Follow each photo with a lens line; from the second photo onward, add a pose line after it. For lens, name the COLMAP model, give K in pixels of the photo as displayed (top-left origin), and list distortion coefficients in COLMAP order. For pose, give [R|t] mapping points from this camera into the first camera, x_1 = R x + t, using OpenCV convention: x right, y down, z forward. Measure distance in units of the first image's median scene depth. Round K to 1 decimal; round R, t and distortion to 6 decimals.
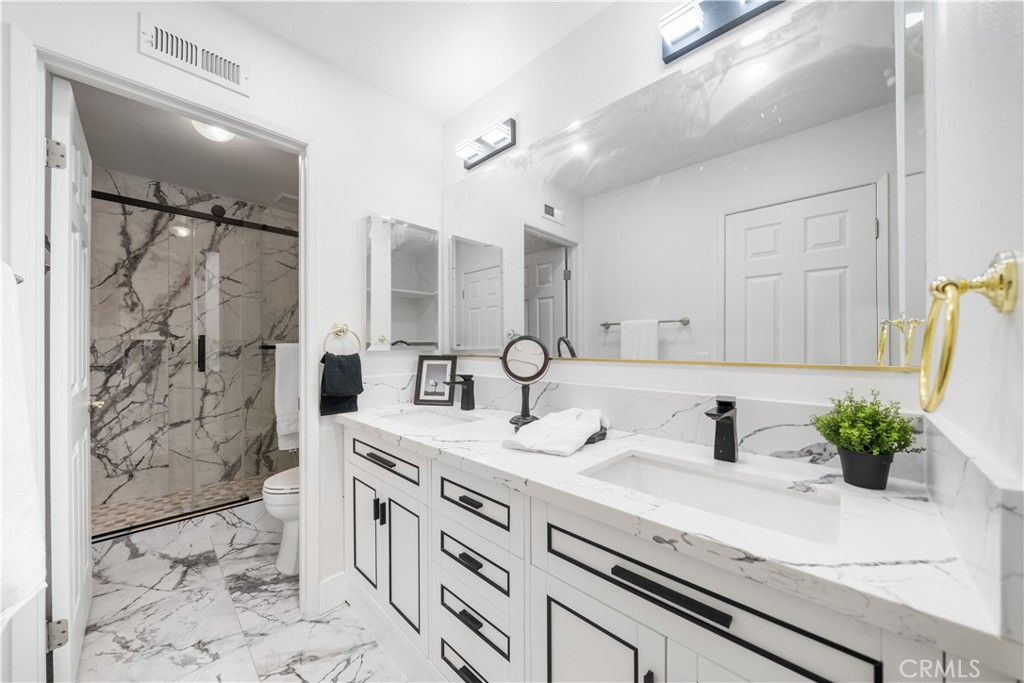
lens RADIAL K [[351.0, 0, 508.4], [0, 351.0, 342.4], [0, 0, 1]] dist [-0.005764, -0.000041]
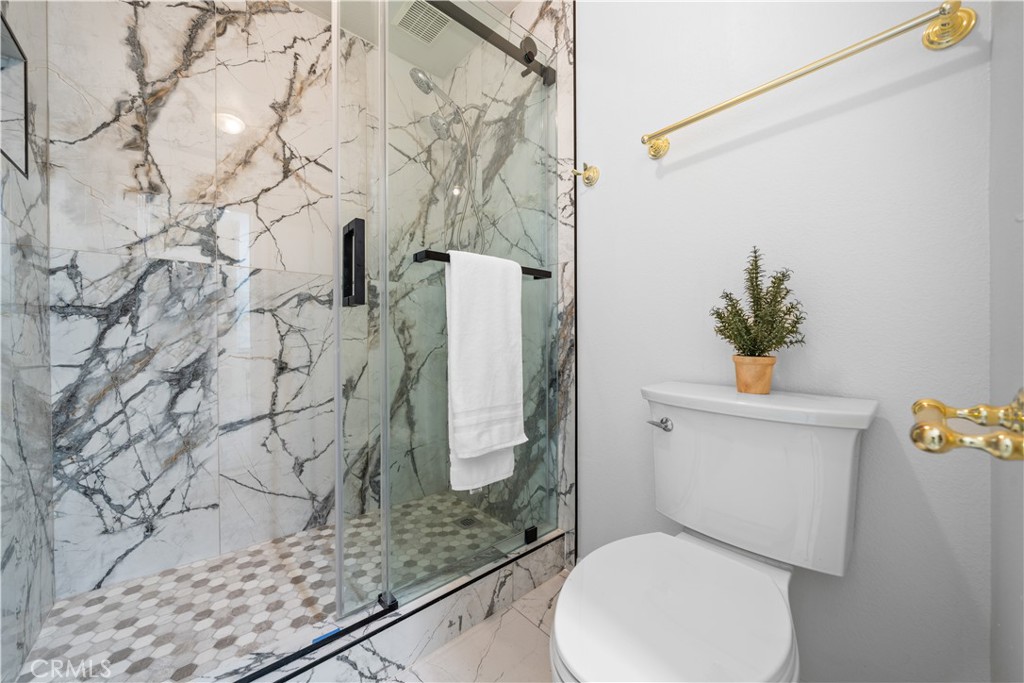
lens RADIAL K [[366.2, 0, 508.1], [0, 366.2, 339.0], [0, 0, 1]] dist [-0.004549, -0.000162]
pose [[0.996741, 0.000089, -0.080664, -0.525036], [0.000585, 0.999965, 0.008328, 0.105682], [0.080661, -0.008348, 0.996707, 0.519590]]
